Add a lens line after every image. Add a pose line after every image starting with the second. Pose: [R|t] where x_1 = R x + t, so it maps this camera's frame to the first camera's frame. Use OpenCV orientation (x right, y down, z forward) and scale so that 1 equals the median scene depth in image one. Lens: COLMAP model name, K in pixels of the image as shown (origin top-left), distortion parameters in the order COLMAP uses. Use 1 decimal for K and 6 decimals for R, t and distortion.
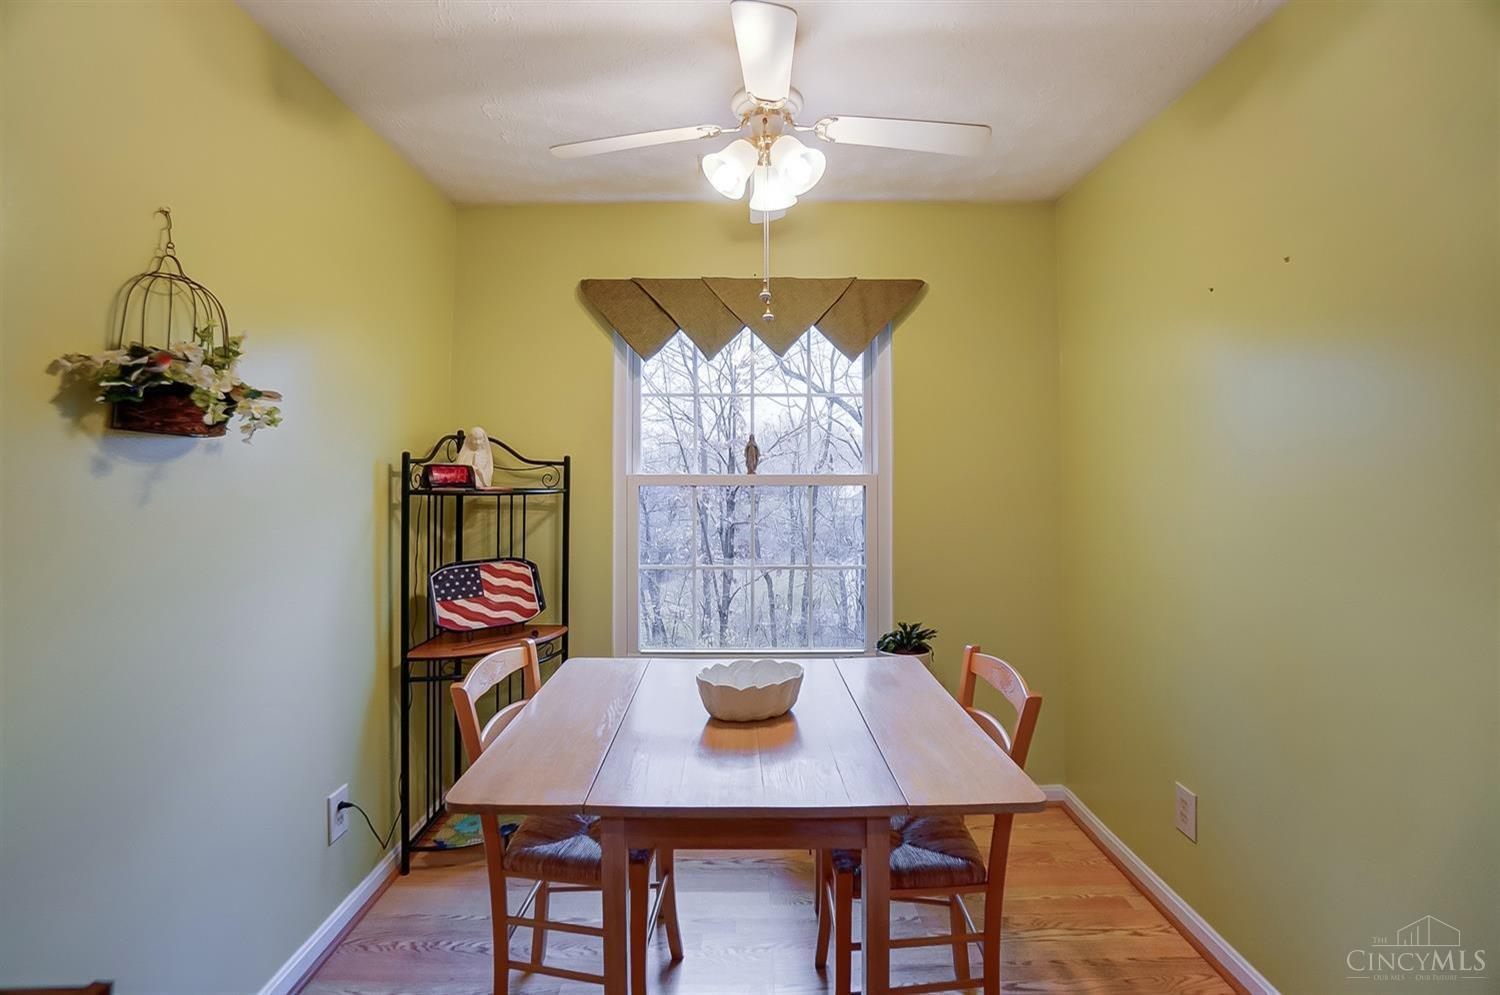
lens RADIAL K [[667.8, 0, 740.5], [0, 667.8, 482.6], [0, 0, 1]] dist [-0.057146, 0.020446]
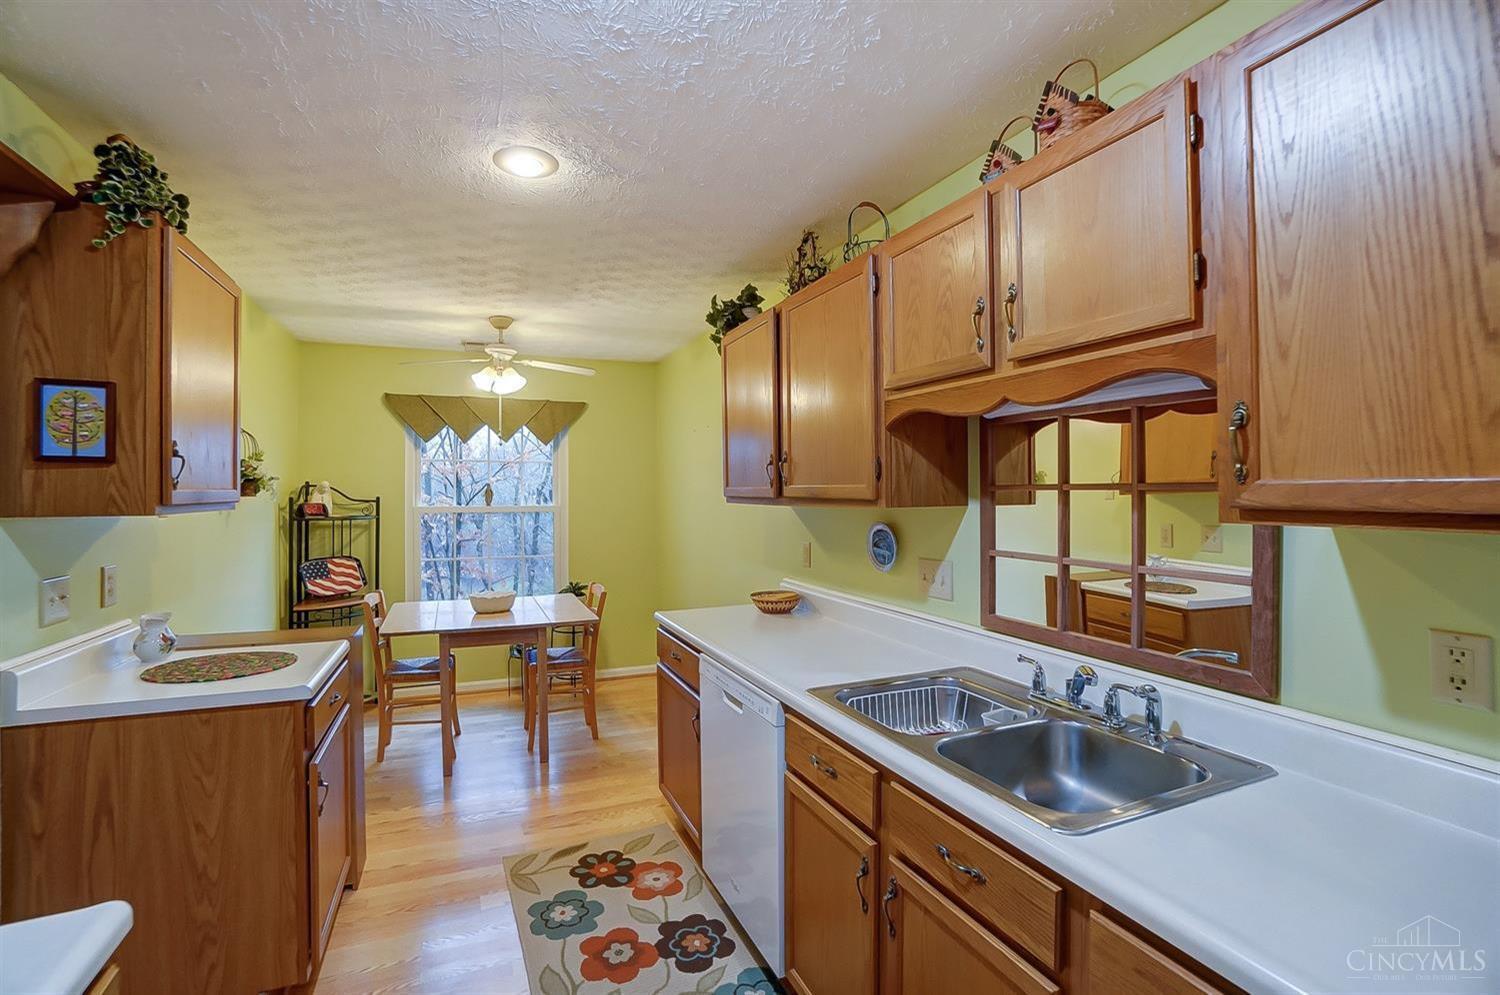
lens RADIAL K [[676.0, 0, 735.2], [0, 676.0, 493.6], [0, 0, 1]] dist [-0.049678, 0.000055]
pose [[0.924118, 0.000276, 0.382108, -0.066193], [0.003081, 0.999962, -0.008173, -0.032451], [-0.382095, 0.008730, 0.924082, -0.996865]]
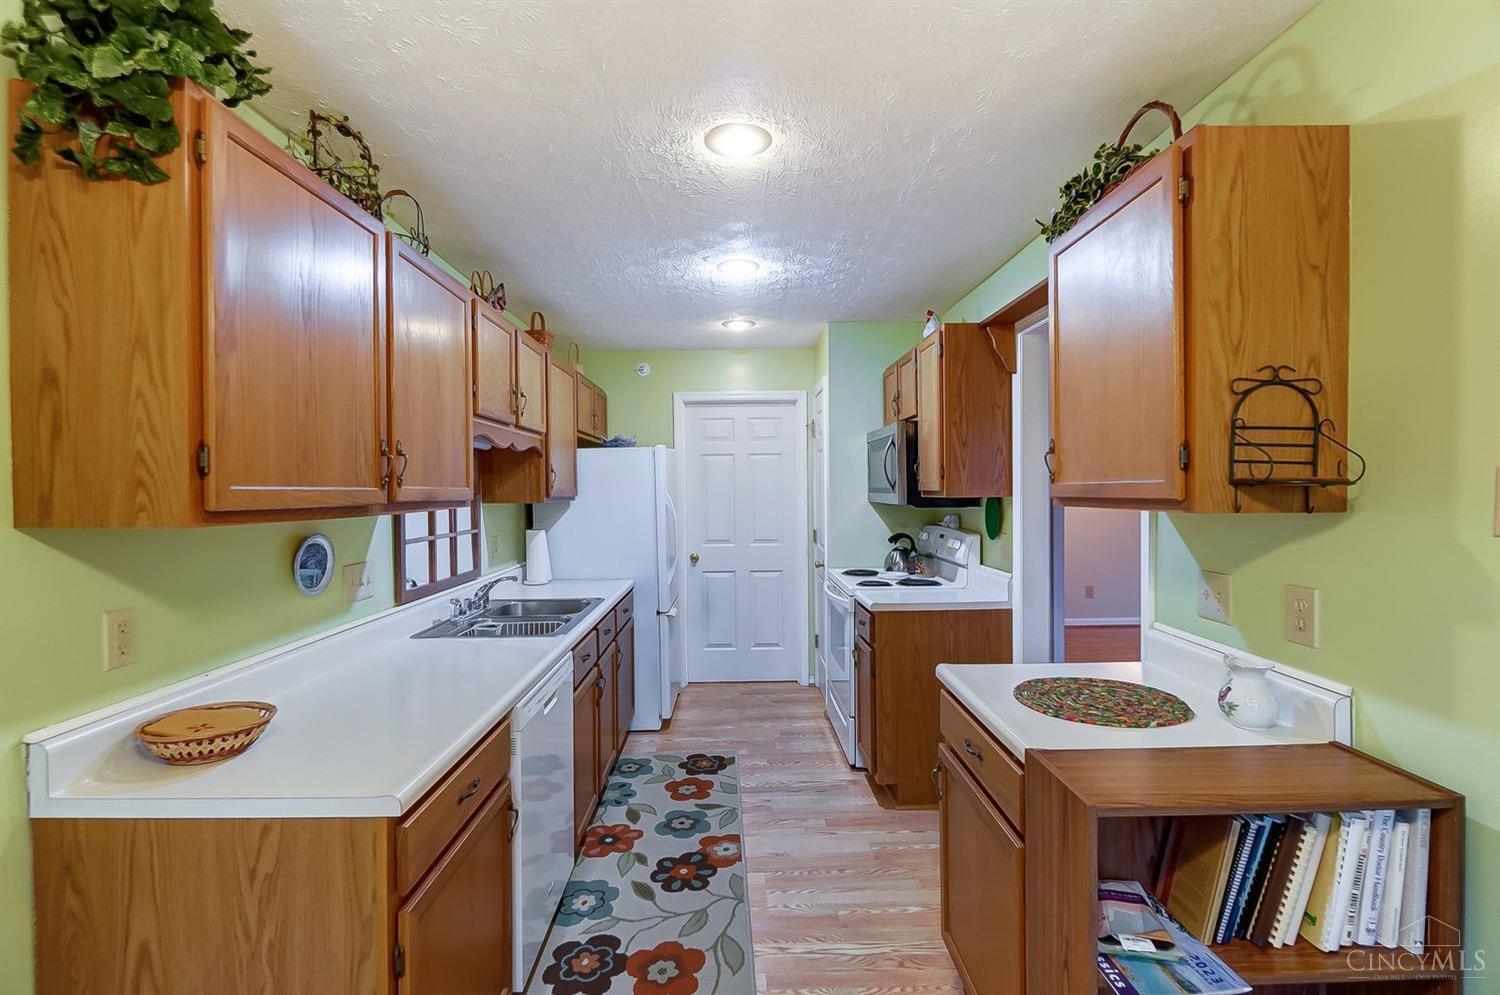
lens RADIAL K [[676.9, 0, 746.8], [0, 676.9, 498.5], [0, 0, 1]] dist [0.002171, -0.001142]
pose [[-0.999746, 0.016395, -0.015463, 0.016973], [0.015991, 0.999538, 0.025860, -0.052084], [0.015880, 0.025606, -0.999546, 0.637297]]
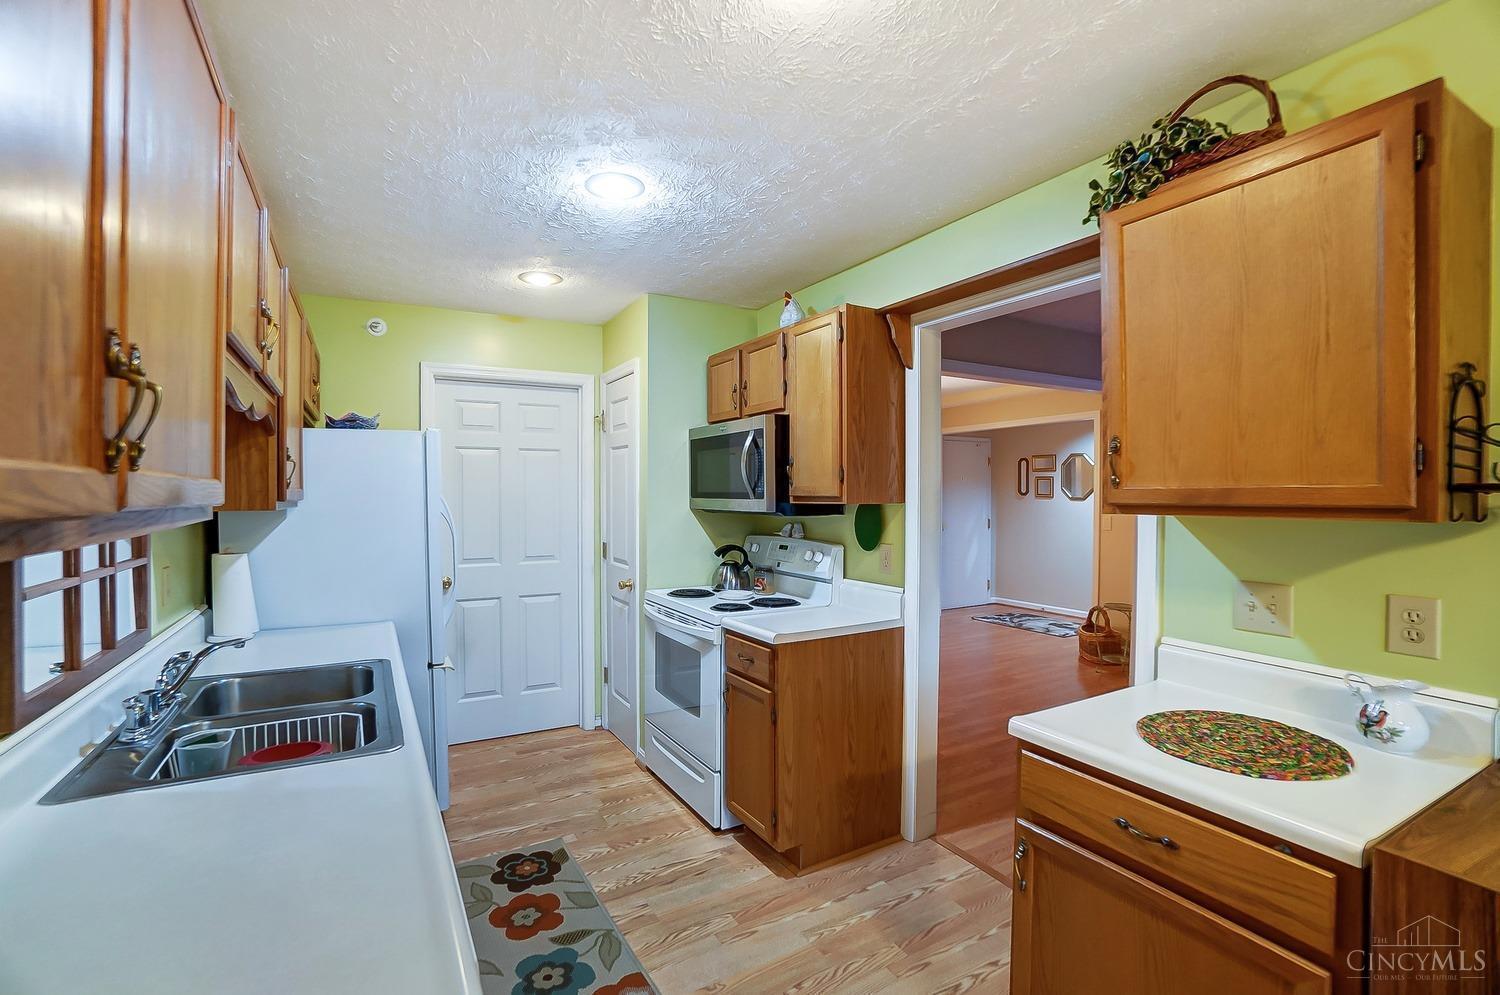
lens RADIAL K [[668.8, 0, 728.4], [0, 668.8, 501.1], [0, 0, 1]] dist [-0.039369, 0.000100]
pose [[-0.876544, 0.009899, -0.481219, 0.303809], [-0.001245, 0.999739, 0.022832, -0.044644], [0.481319, 0.020612, -0.876303, 0.243718]]
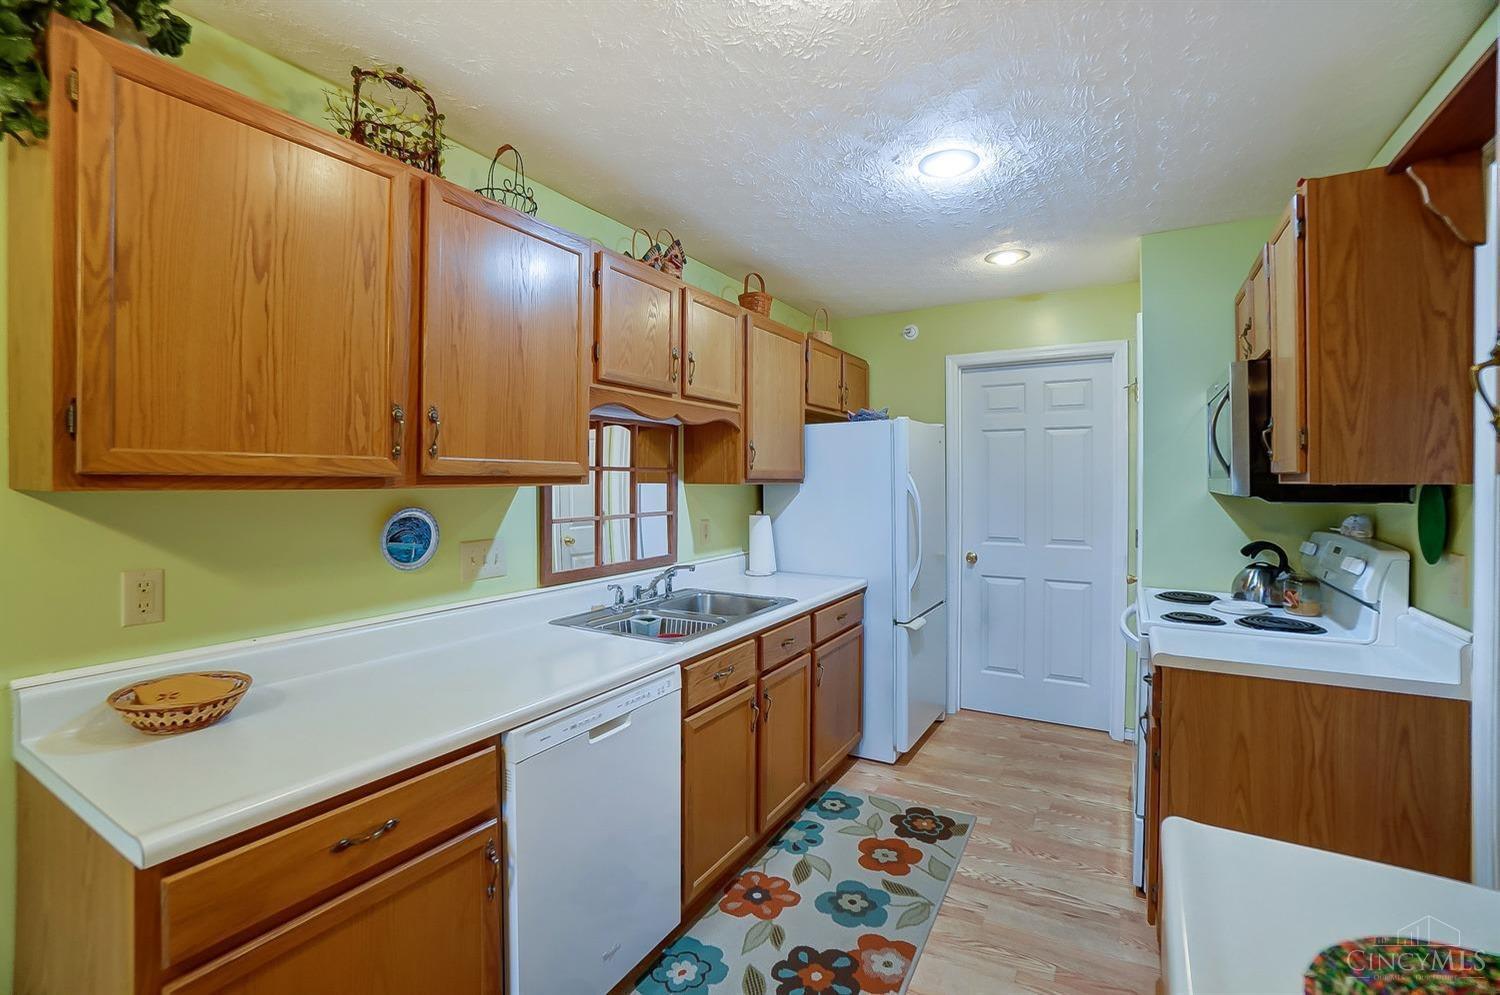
lens RADIAL K [[667.8, 0, 740.5], [0, 667.8, 482.6], [0, 0, 1]] dist [-0.057146, 0.020446]
pose [[-0.856303, 0.003323, 0.516463, -0.205330], [0.010674, 0.999880, 0.011264, -0.031271], [-0.516364, 0.015158, -0.856235, 0.287400]]
